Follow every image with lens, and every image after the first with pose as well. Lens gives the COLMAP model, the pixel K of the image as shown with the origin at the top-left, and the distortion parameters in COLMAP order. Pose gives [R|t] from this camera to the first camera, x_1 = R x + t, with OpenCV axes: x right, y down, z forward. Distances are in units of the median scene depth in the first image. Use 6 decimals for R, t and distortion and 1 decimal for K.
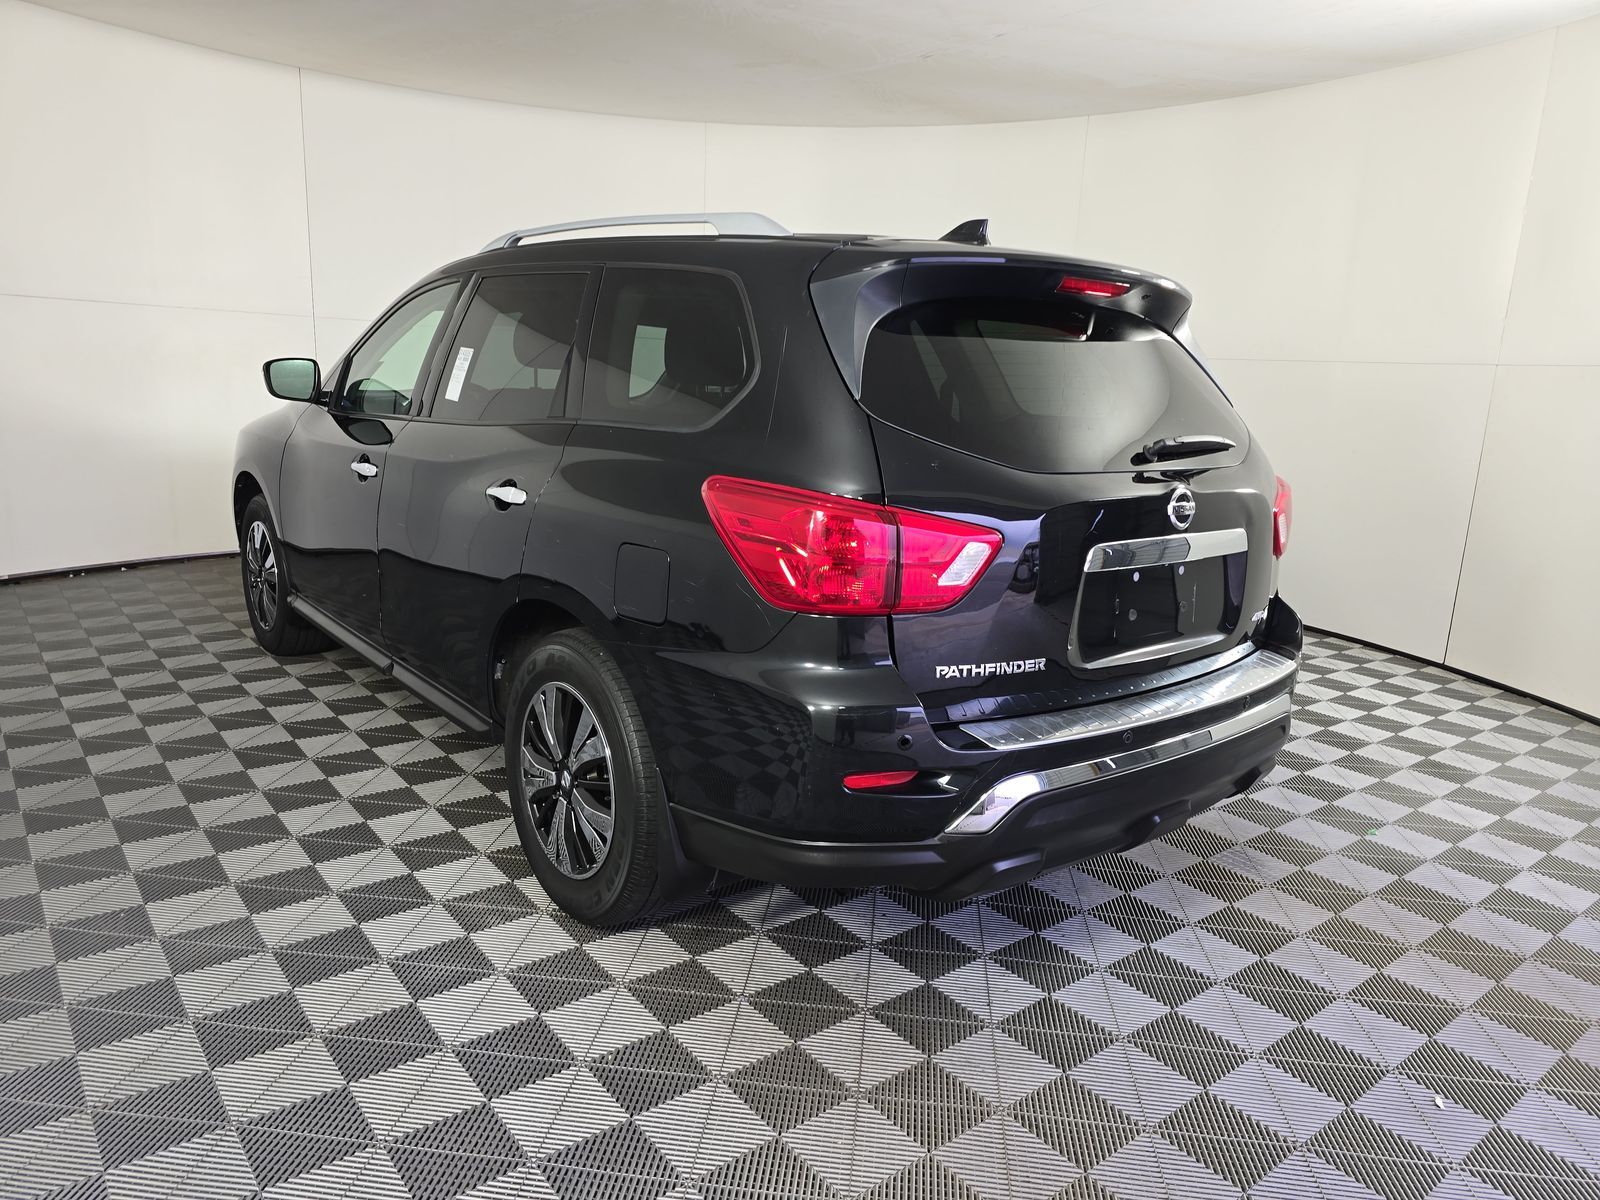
lens RADIAL K [[1072.4, 0, 800.0], [0, 1072.4, 607.7], [0, 0, 1]] dist [0.049425, -0.017884]
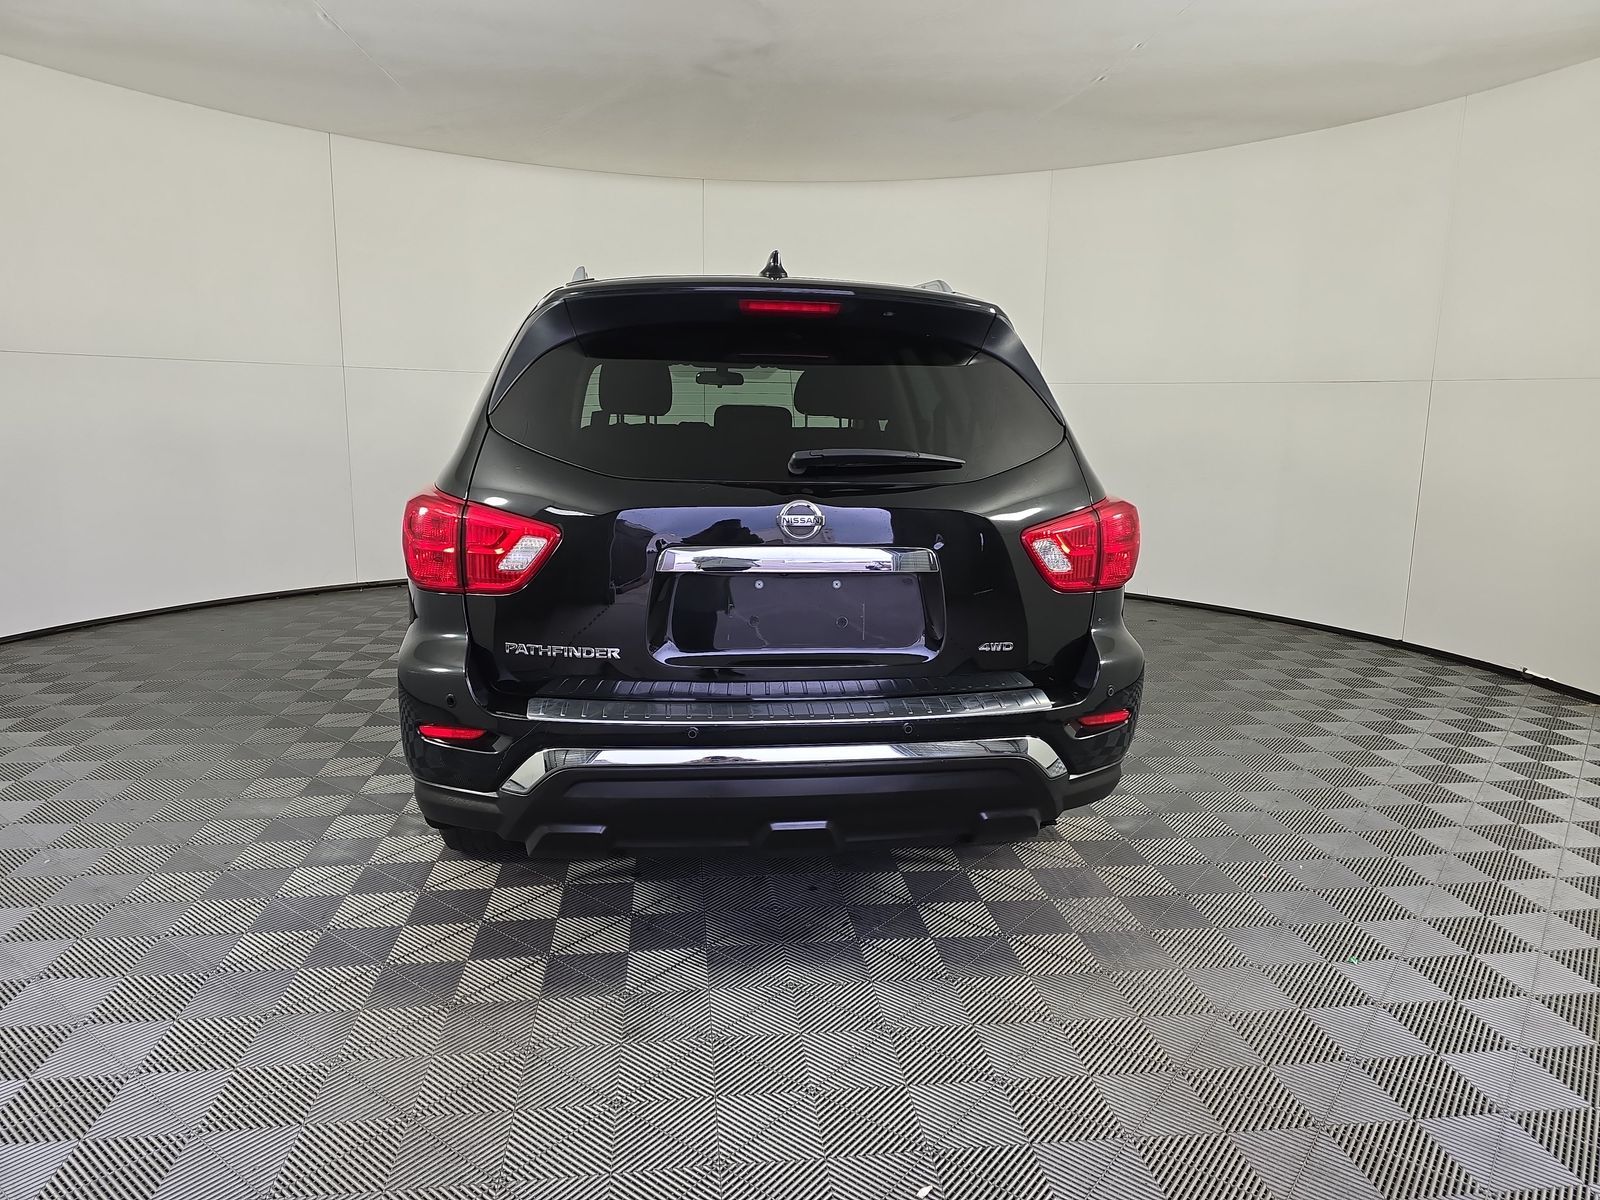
lens RADIAL K [[1072.4, 0, 797.8], [0, 1072.4, 590.2], [0, 0, 1]] dist [0.049425, -0.017884]
pose [[0.853547, 0.069268, -0.516391, 0.794650], [-0.102648, 0.994054, -0.036327, 0.006947], [0.510804, 0.084013, 0.855582, 0.126691]]
